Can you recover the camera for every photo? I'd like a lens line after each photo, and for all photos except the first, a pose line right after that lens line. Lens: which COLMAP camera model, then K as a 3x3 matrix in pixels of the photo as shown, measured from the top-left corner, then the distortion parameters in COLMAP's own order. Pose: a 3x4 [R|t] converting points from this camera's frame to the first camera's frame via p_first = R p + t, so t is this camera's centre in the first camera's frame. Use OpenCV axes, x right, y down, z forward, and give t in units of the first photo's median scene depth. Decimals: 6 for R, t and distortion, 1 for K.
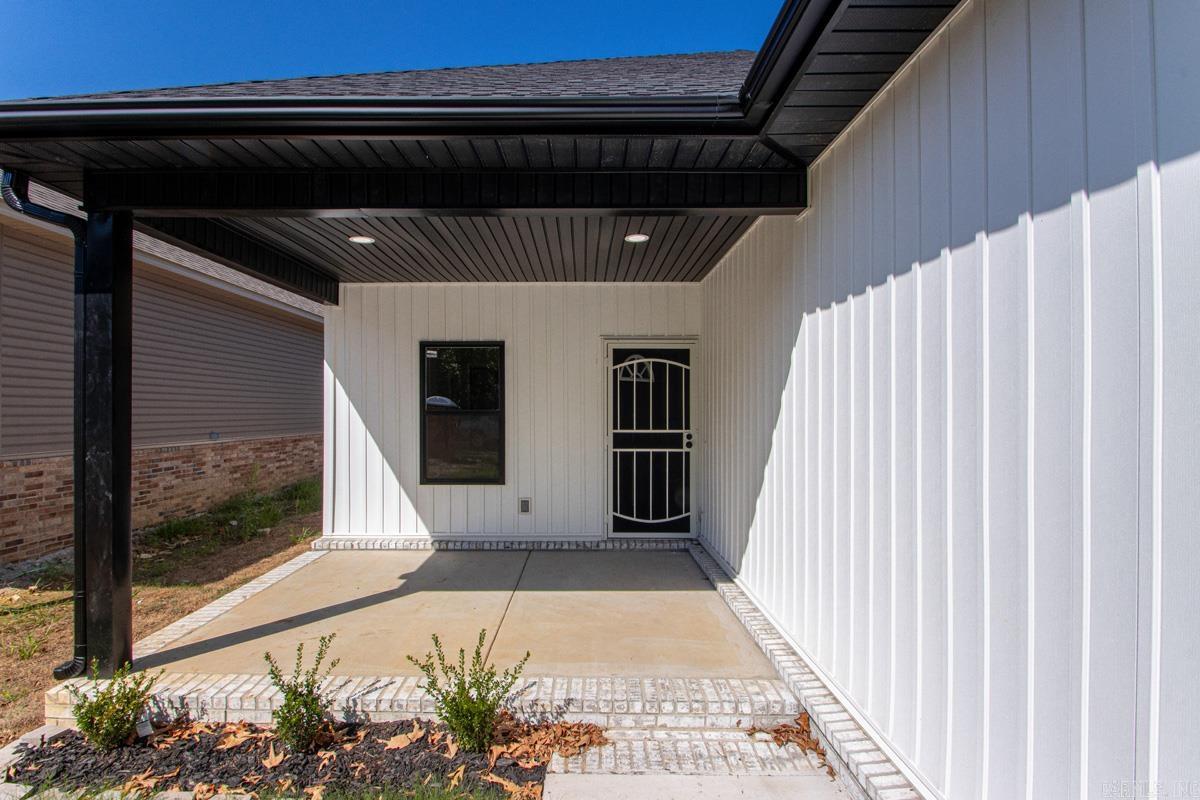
lens RADIAL K [[588.4, 0, 575.7], [0, 588.4, 410.2], [0, 0, 1]] dist [-0.001089, -0.000212]
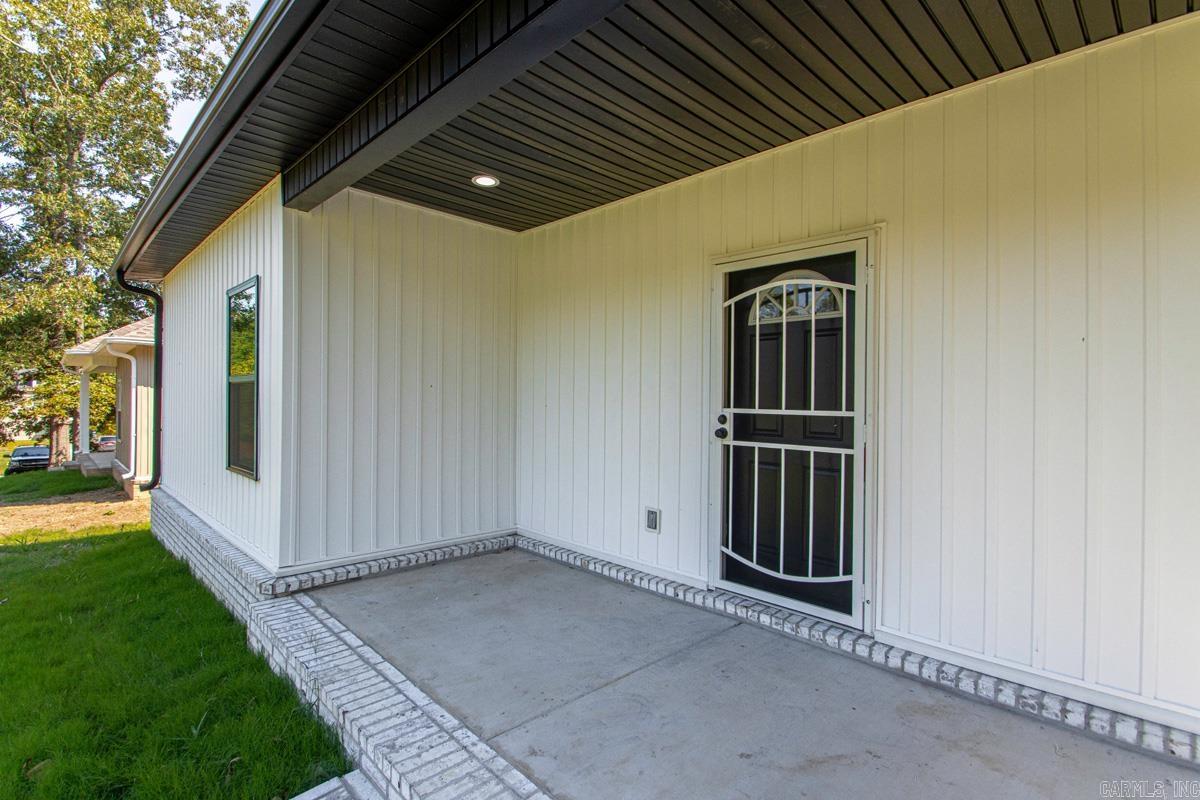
lens RADIAL K [[588.0, 0, 587.7], [0, 588.0, 399.1], [0, 0, 1]] dist [-0.002770, -0.000702]
pose [[0.705841, 0.010110, -0.708298, 0.388585], [-0.008597, 0.999947, 0.005705, 0.021644], [0.708318, 0.002062, 0.705890, 0.481906]]
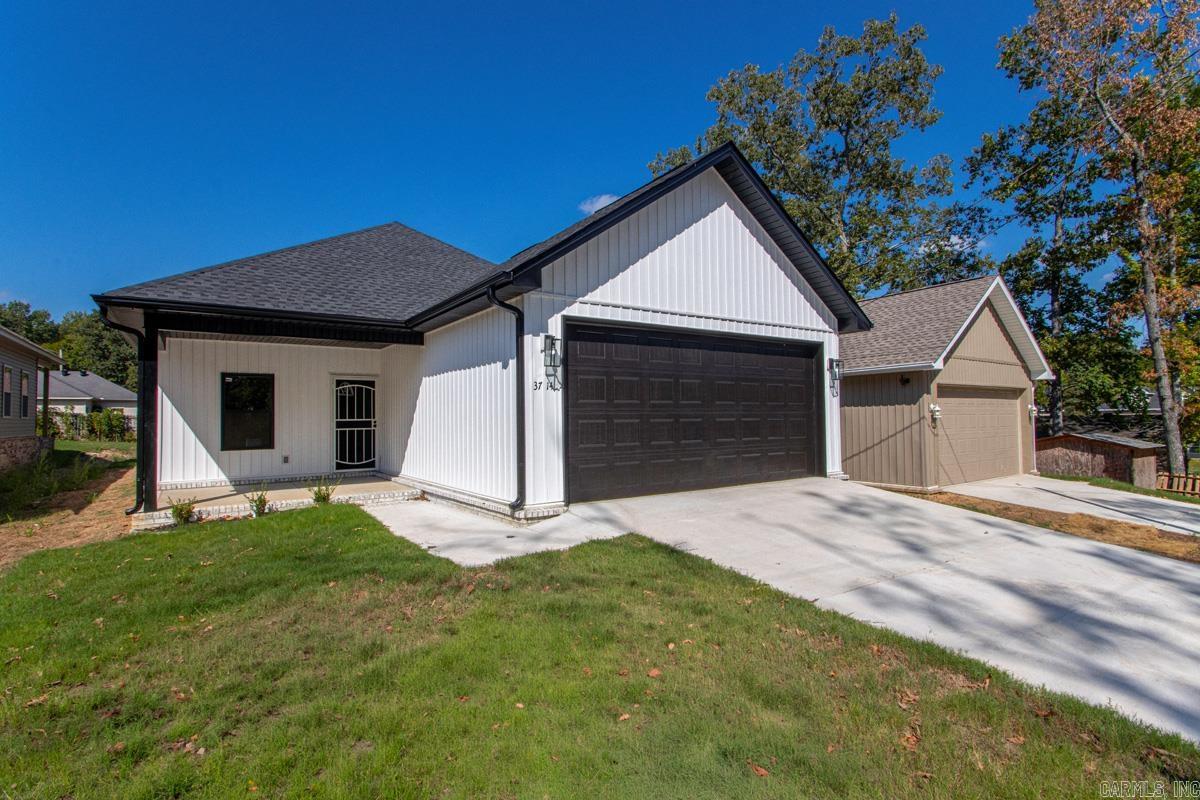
lens RADIAL K [[562.3, 0, 600.0], [0, 562.3, 400.0], [0, 0, 1]] dist [0.001183, -0.000231]
pose [[0.802589, 0.007019, 0.596491, -0.364000], [0.014773, 0.999390, -0.031637, 0.041263], [-0.596350, 0.034204, 0.801996, -1.107566]]
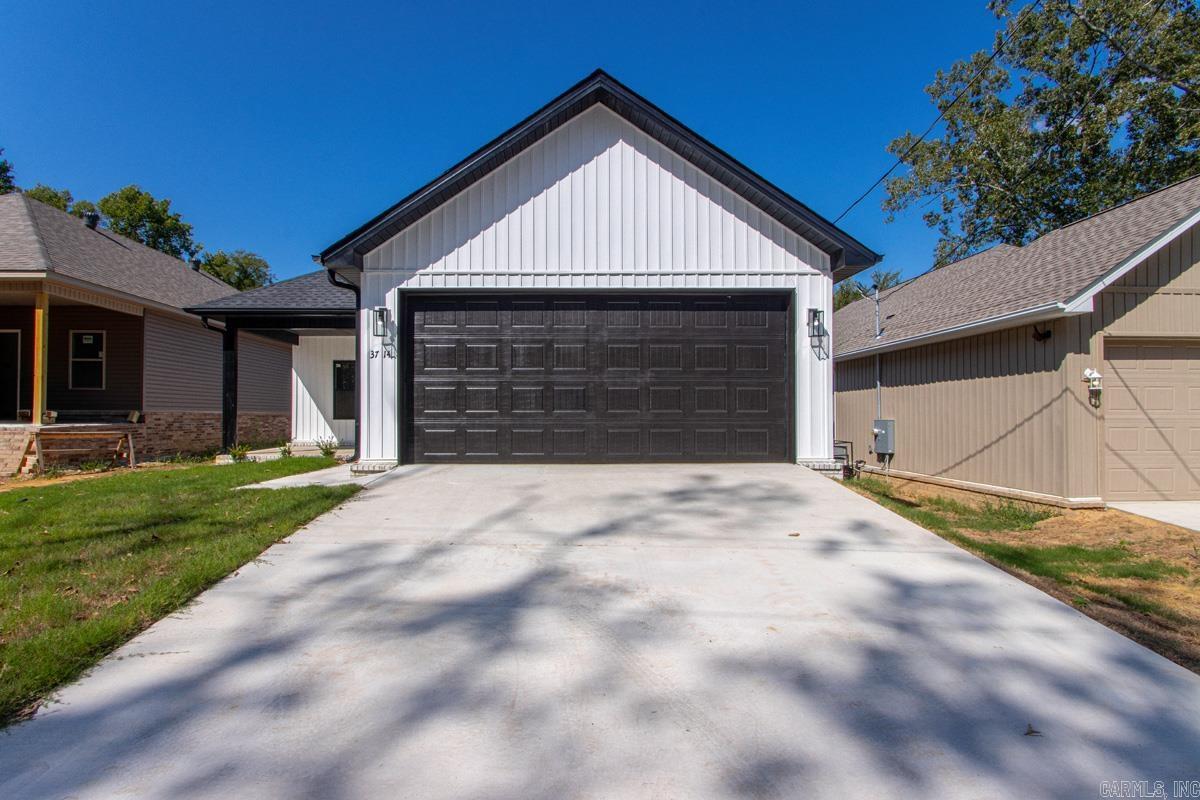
lens RADIAL K [[579.8, 0, 584.2], [0, 579.8, 412.4], [0, 0, 1]] dist [0.000678, -0.000075]
pose [[0.998016, -0.003702, 0.062857, 0.620809], [0.004041, 0.999978, -0.005276, 0.114950], [-0.062836, 0.005519, 0.998009, -1.459878]]
